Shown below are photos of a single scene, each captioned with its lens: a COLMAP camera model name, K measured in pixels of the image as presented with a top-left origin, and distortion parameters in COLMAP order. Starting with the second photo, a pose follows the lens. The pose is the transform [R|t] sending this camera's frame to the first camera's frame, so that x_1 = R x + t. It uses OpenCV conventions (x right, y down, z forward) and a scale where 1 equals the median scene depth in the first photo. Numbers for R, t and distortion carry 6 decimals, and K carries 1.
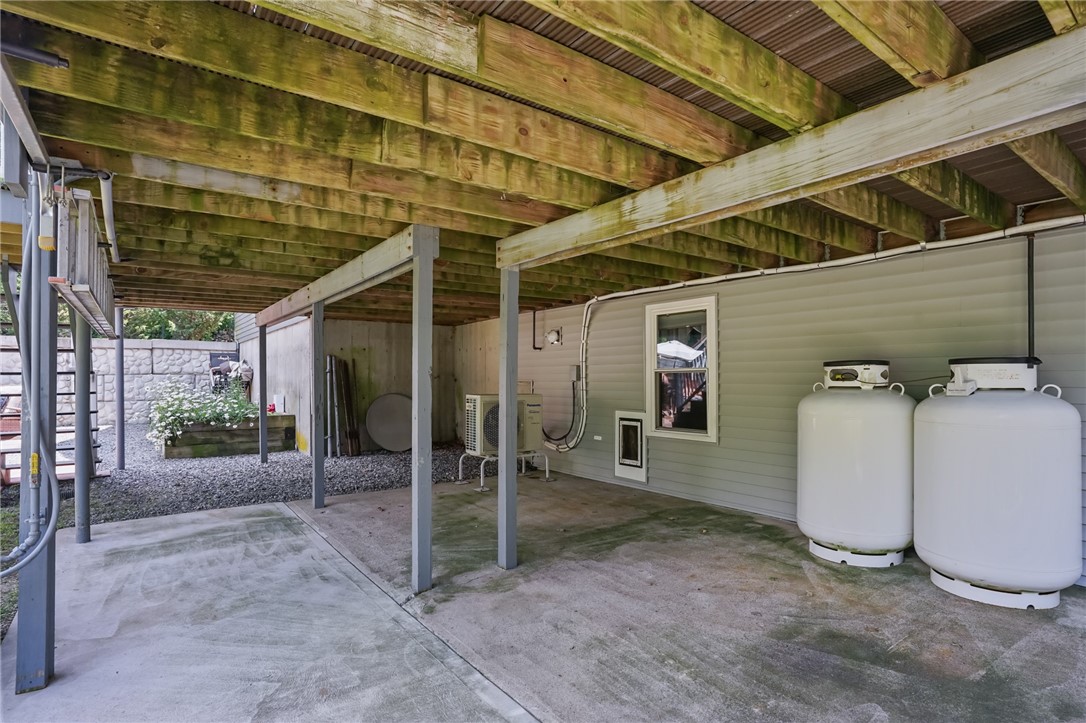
lens RADIAL K [[566.7, 0, 543.0], [0, 566.7, 361.5], [0, 0, 1]] dist [-0.062613, 0.033071]
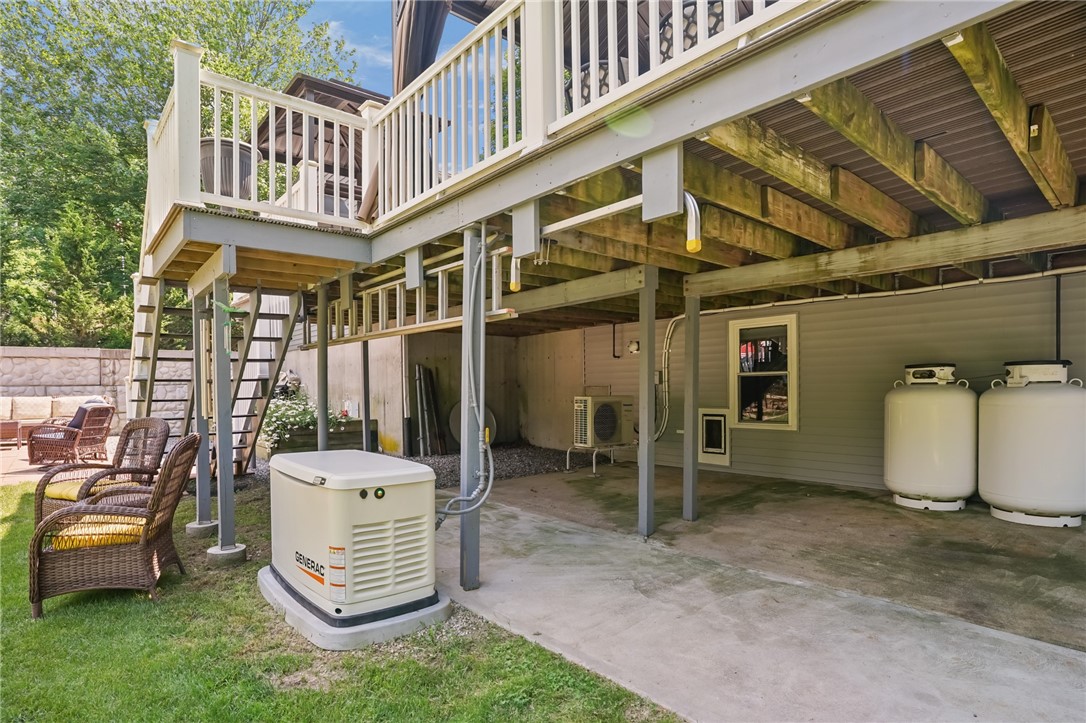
lens RADIAL K [[584.1, 0, 536.2], [0, 584.1, 382.3], [0, 0, 1]] dist [-0.053461, 0.032843]
pose [[0.995915, -0.009035, 0.089848, -0.599201], [0.007340, 0.999789, 0.019176, 0.010472], [-0.090002, -0.018438, 0.995771, -0.364825]]
